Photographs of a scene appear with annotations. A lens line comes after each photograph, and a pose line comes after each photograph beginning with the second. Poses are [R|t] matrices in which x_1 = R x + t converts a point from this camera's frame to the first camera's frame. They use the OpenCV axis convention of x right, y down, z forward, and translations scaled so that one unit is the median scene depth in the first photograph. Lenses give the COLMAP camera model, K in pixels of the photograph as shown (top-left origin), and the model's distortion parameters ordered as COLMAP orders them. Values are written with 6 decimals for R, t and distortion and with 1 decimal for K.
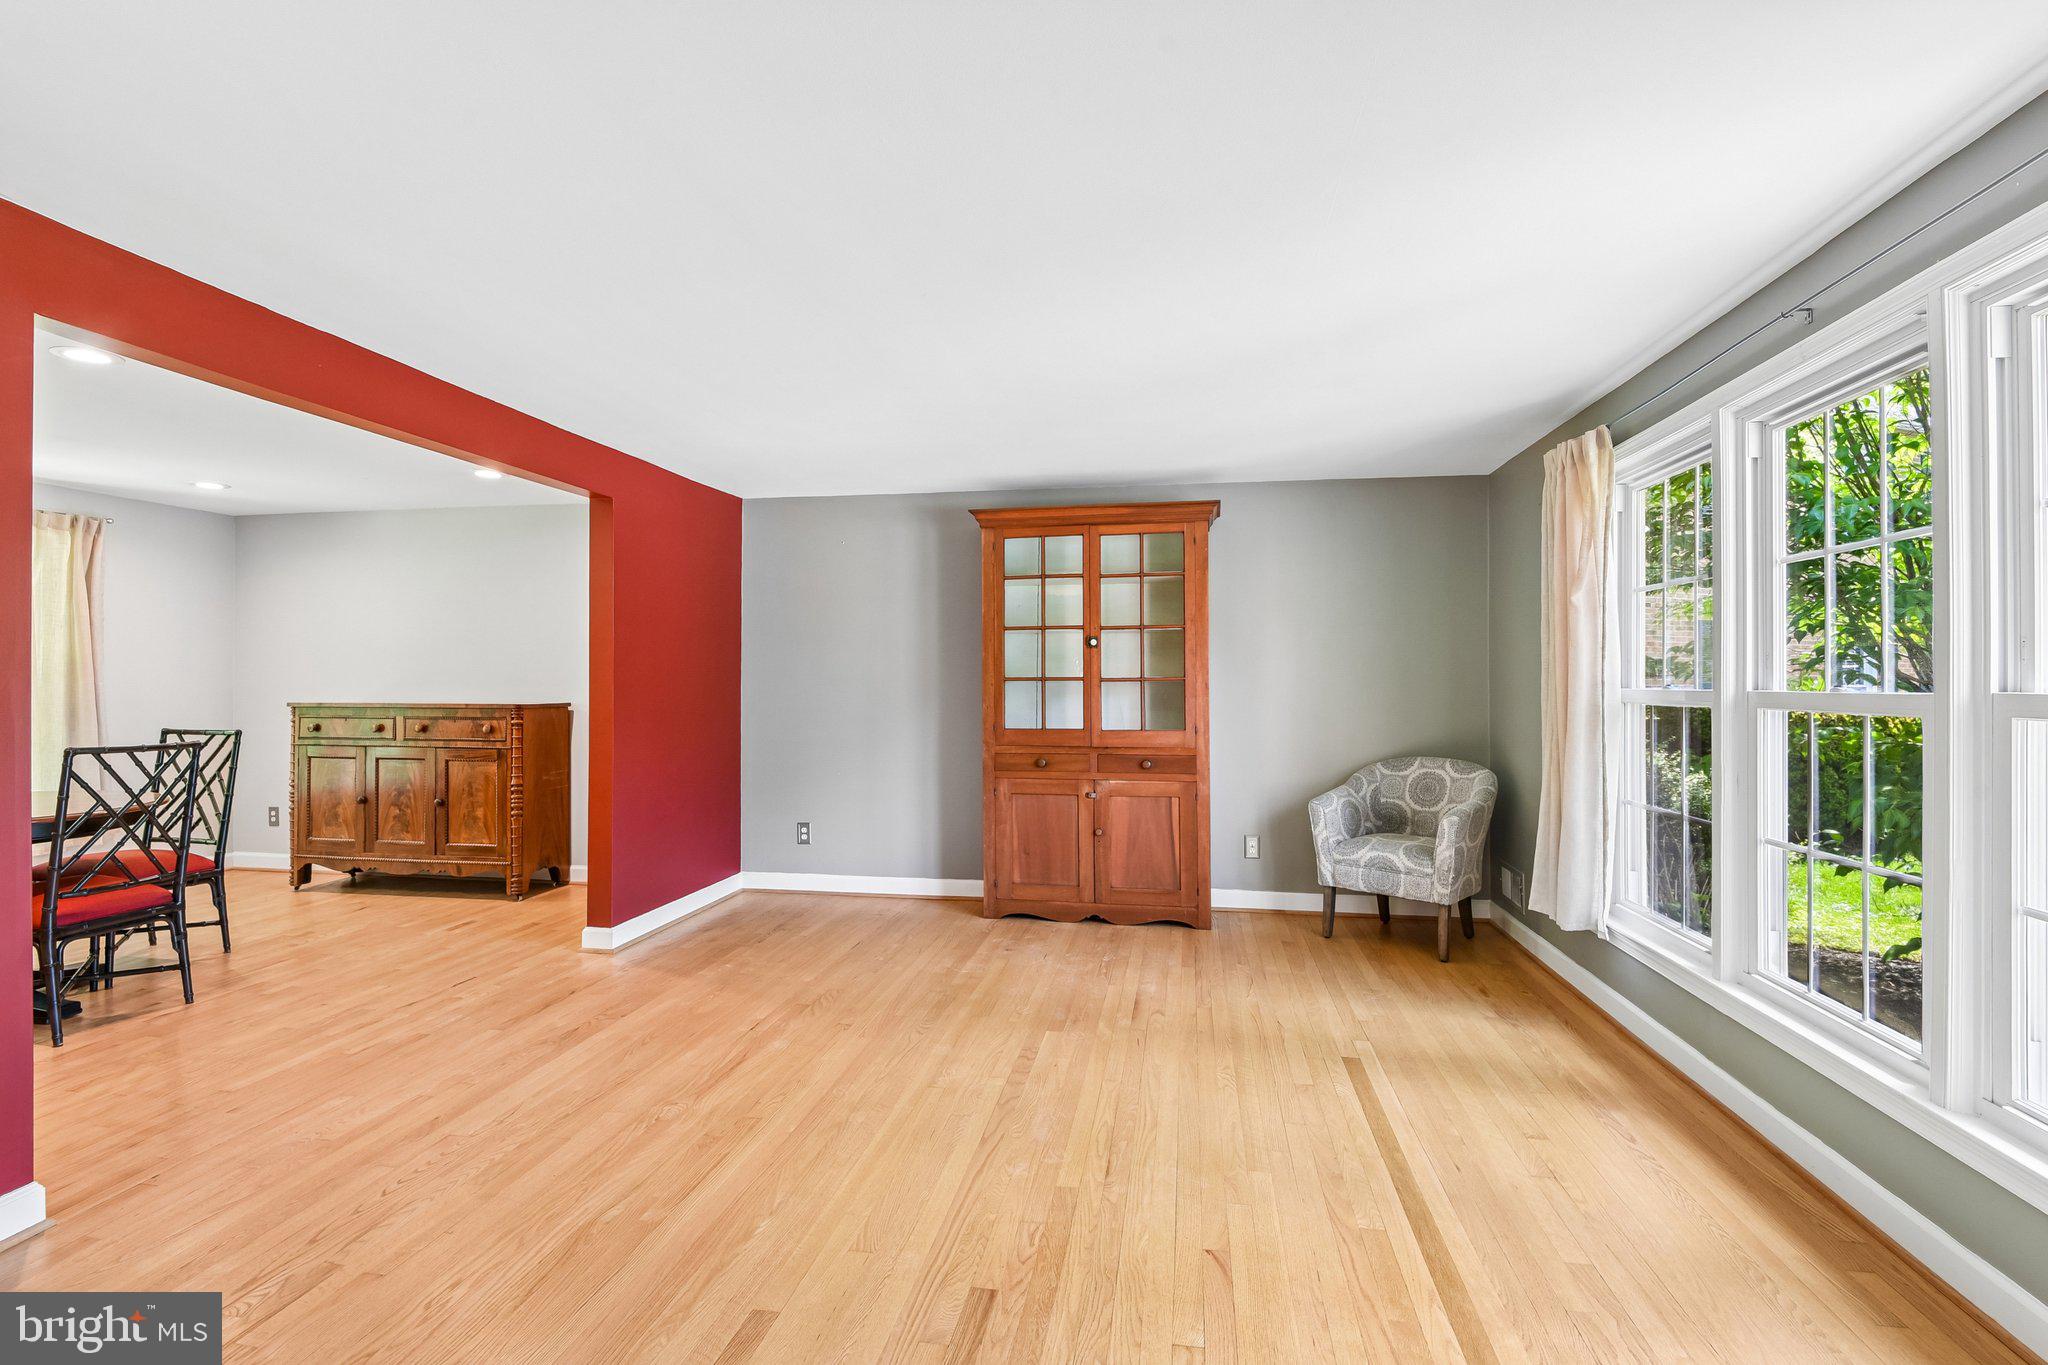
lens RADIAL K [[946.6, 0, 1040.2], [0, 946.6, 689.4], [0, 0, 1]] dist [-0.018633, -0.001966]
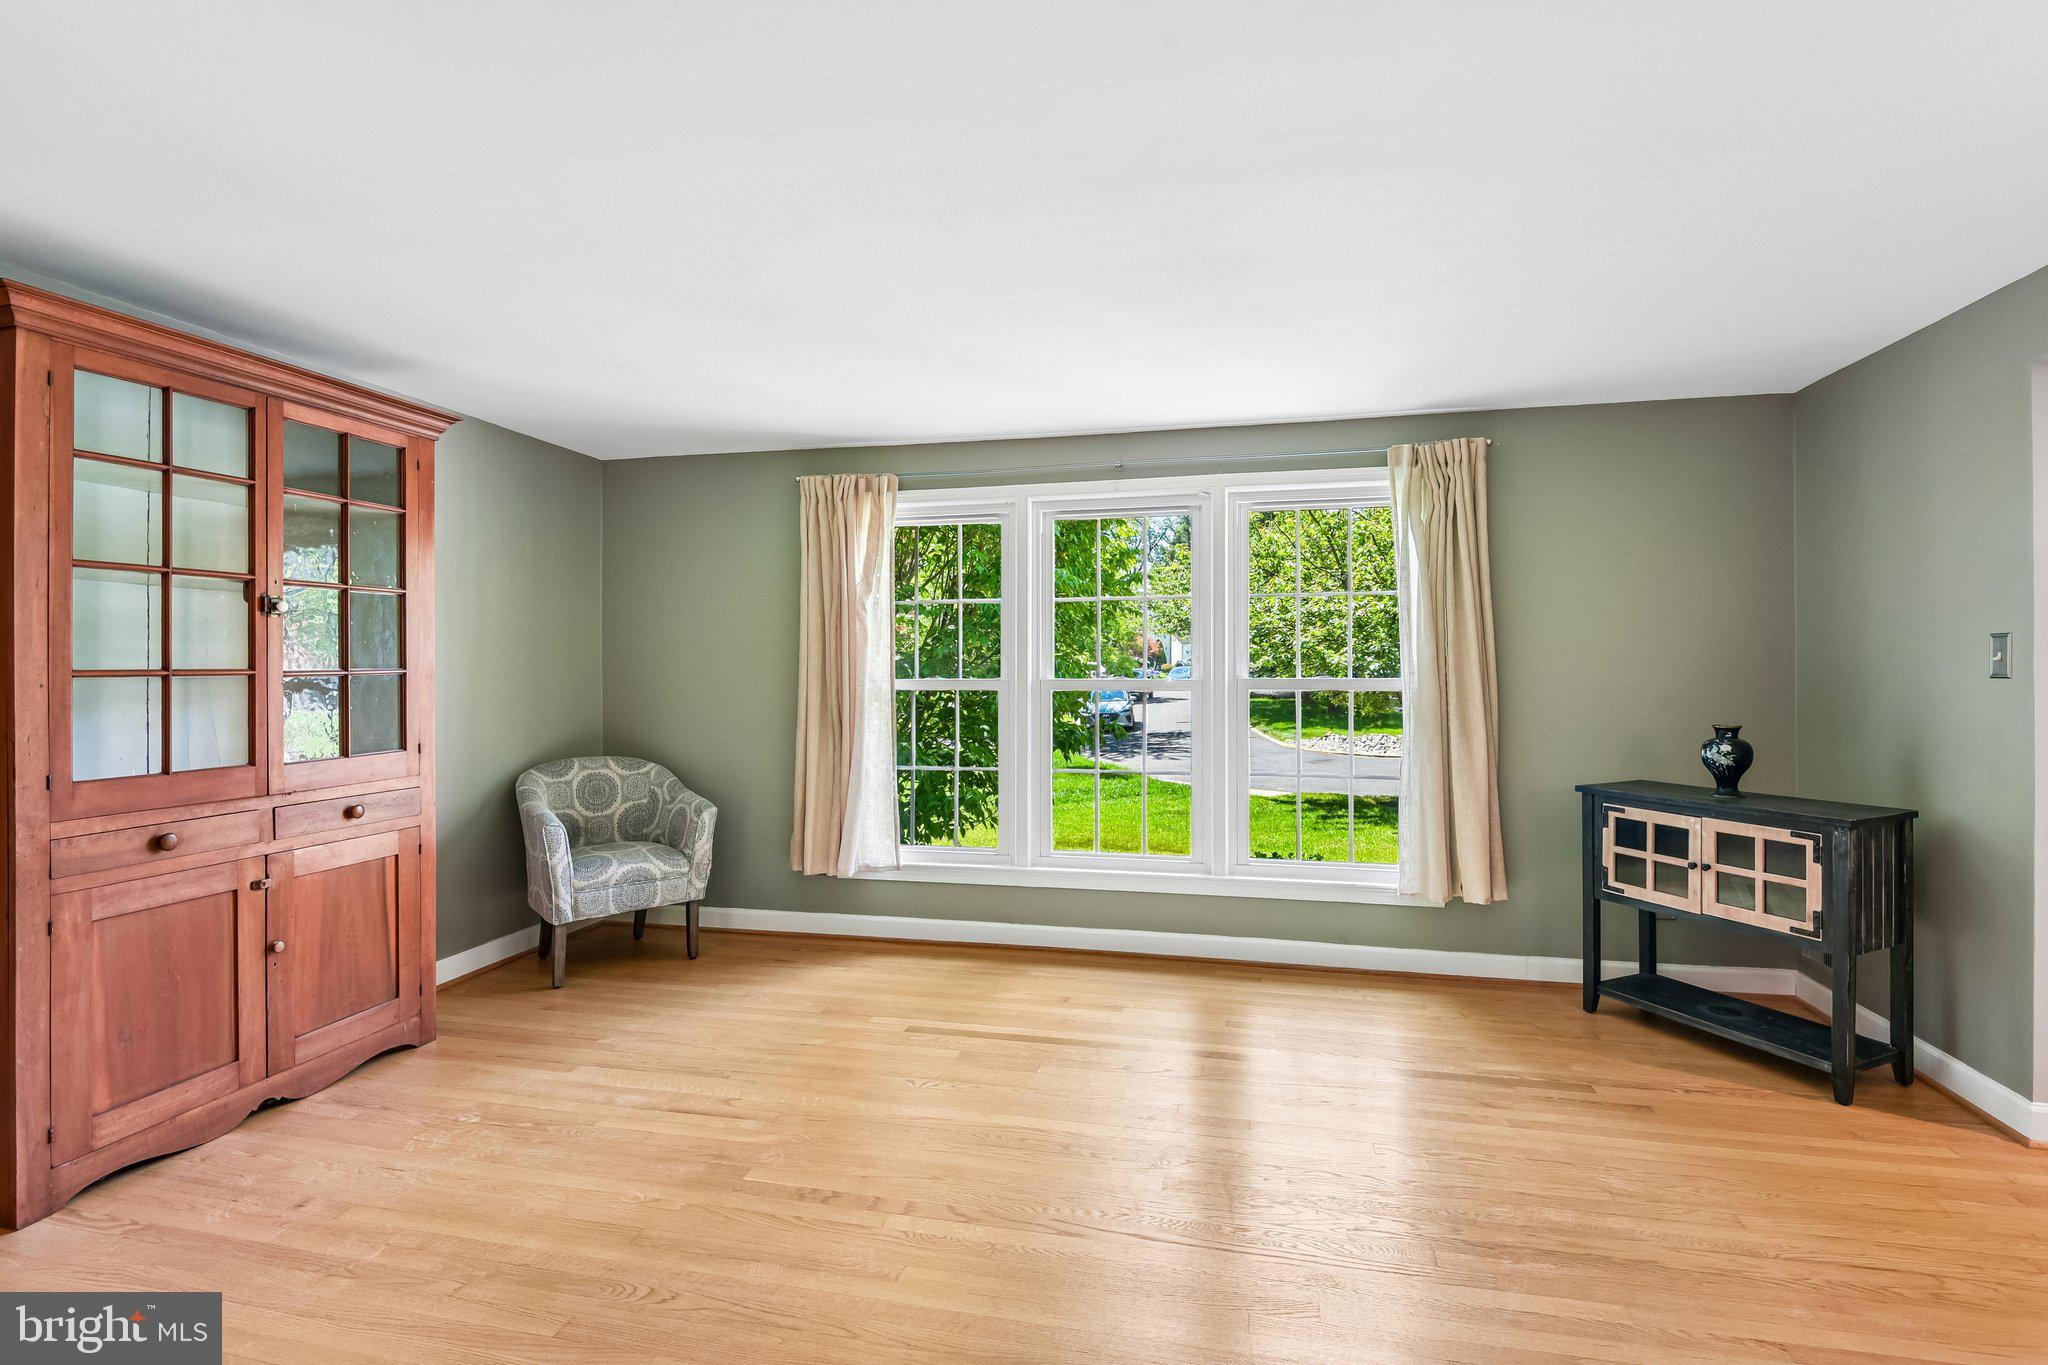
lens RADIAL K [[946.6, 0, 1036.4], [0, 946.6, 664.8], [0, 0, 1]] dist [-0.018633, -0.001966]
pose [[0.037597, 0.003129, 0.999288, -0.527361], [0.012629, 0.999914, -0.003607, -0.009097], [-0.999213, 0.012755, 0.037554, 0.587588]]
